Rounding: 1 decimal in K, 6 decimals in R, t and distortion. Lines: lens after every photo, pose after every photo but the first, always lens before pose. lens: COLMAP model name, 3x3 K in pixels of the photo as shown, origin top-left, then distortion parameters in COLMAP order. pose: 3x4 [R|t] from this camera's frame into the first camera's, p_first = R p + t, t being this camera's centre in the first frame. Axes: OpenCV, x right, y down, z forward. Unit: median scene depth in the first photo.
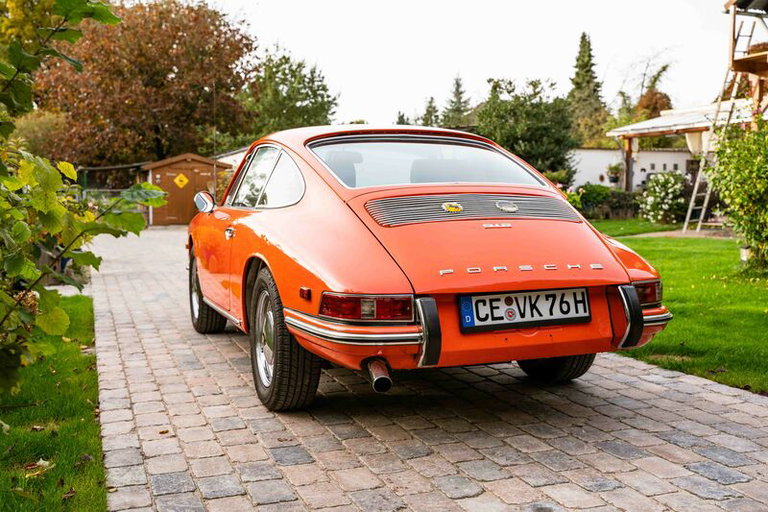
lens RADIAL K [[840.7, 0, 376.8], [0, 840.7, 250.7], [0, 0, 1]] dist [0.007539, 0.000000]
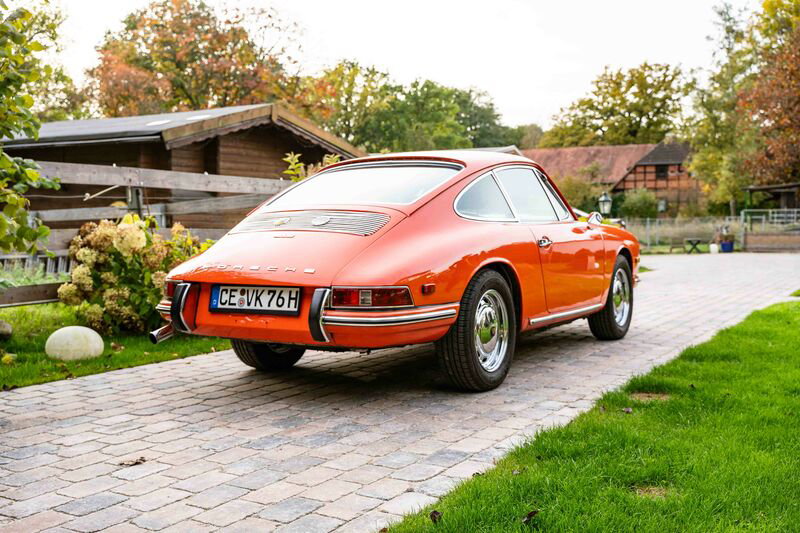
lens RADIAL K [[875.7, 0, 386.5], [0, 875.7, 268.6], [0, 0, 1]] dist [0.007539, 0.000000]
pose [[0.629111, 0.050734, -0.775658, 1.311891], [-0.055454, 0.998255, 0.020317, -0.016181], [0.775335, 0.030232, 0.630827, 0.306615]]
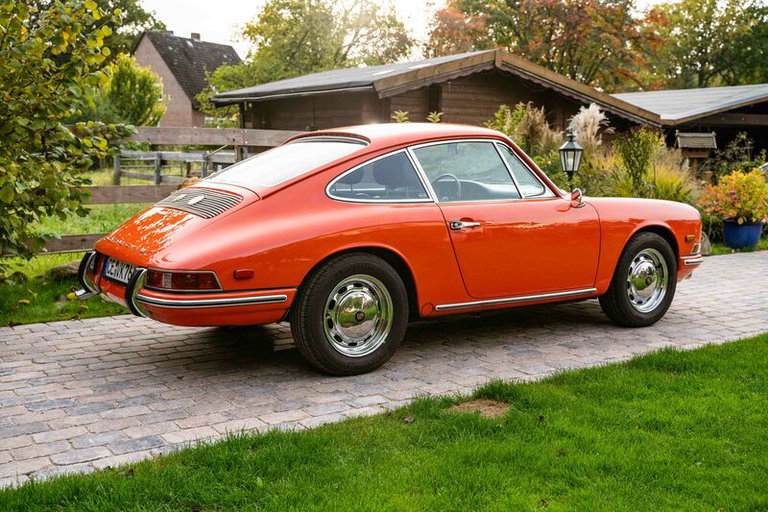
lens RADIAL K [[840.7, 0, 381.4], [0, 840.7, 258.5], [0, 0, 1]] dist [0.007539, 0.000000]
pose [[0.257040, 0.135815, -0.956810, 1.605307], [-0.074234, 0.989925, 0.120573, -0.152355], [0.963546, 0.040035, 0.264532, 1.026367]]
